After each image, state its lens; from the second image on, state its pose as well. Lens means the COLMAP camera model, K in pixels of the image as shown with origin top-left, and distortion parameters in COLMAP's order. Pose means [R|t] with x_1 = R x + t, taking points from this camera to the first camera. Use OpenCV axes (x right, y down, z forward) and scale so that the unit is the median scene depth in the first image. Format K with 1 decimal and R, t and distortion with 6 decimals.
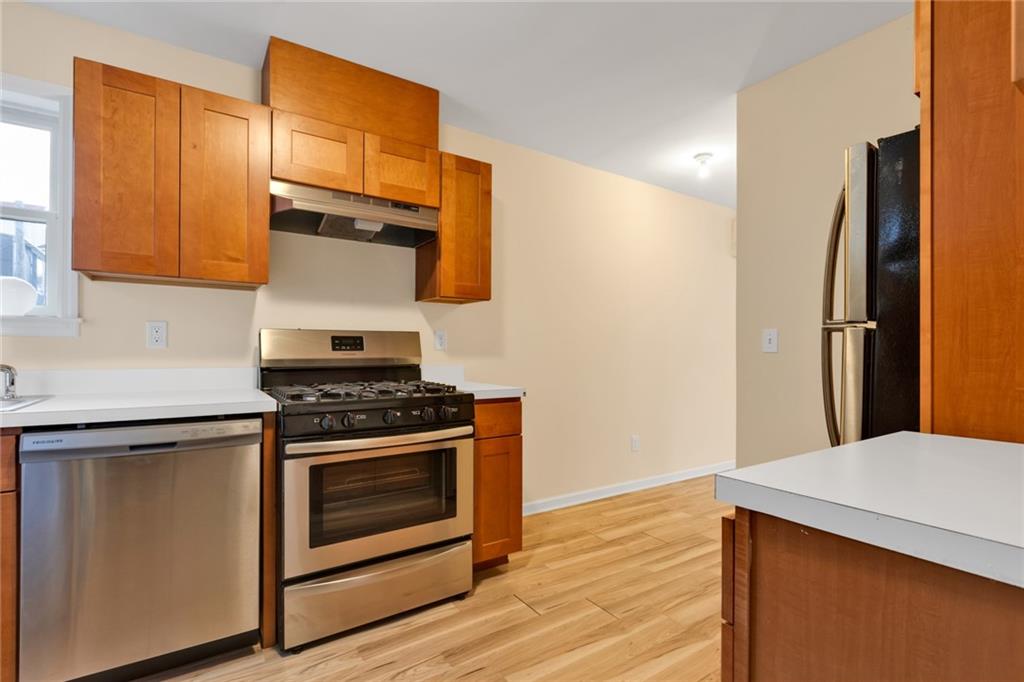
lens RADIAL K [[466.9, 0, 518.8], [0, 466.9, 353.3], [0, 0, 1]] dist [-0.000324, 0.000012]
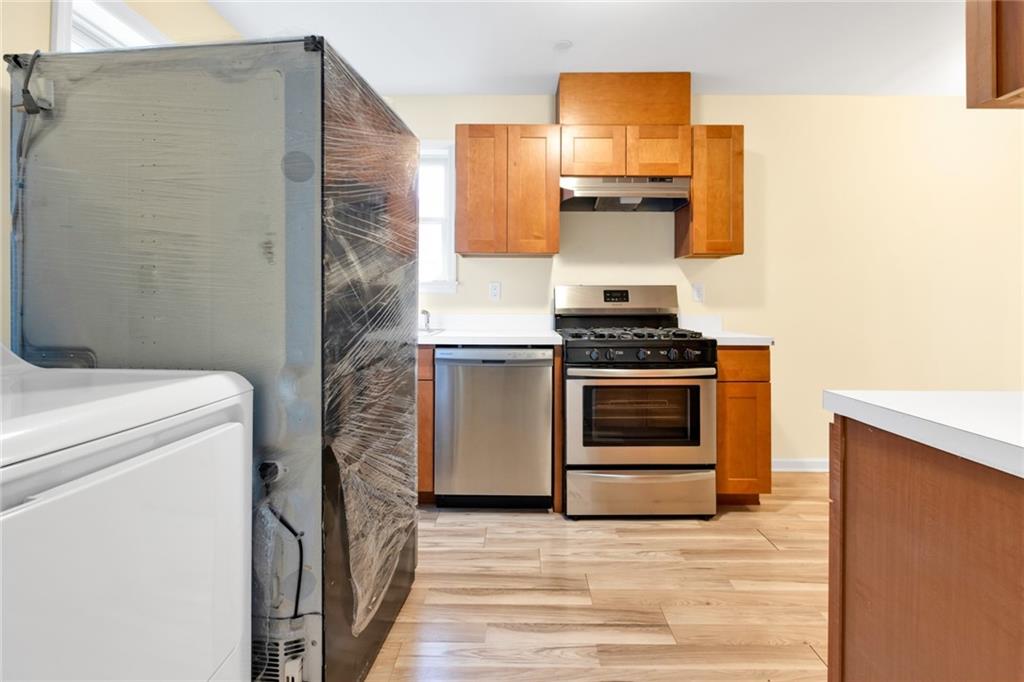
lens RADIAL K [[466.9, 0, 518.8], [0, 466.9, 353.3], [0, 0, 1]] dist [-0.000324, 0.000012]
pose [[0.821223, 0.060930, -0.567345, 0.157220], [-0.003921, 0.994862, 0.101168, 0.006713], [0.570594, -0.080857, 0.817242, -0.207481]]
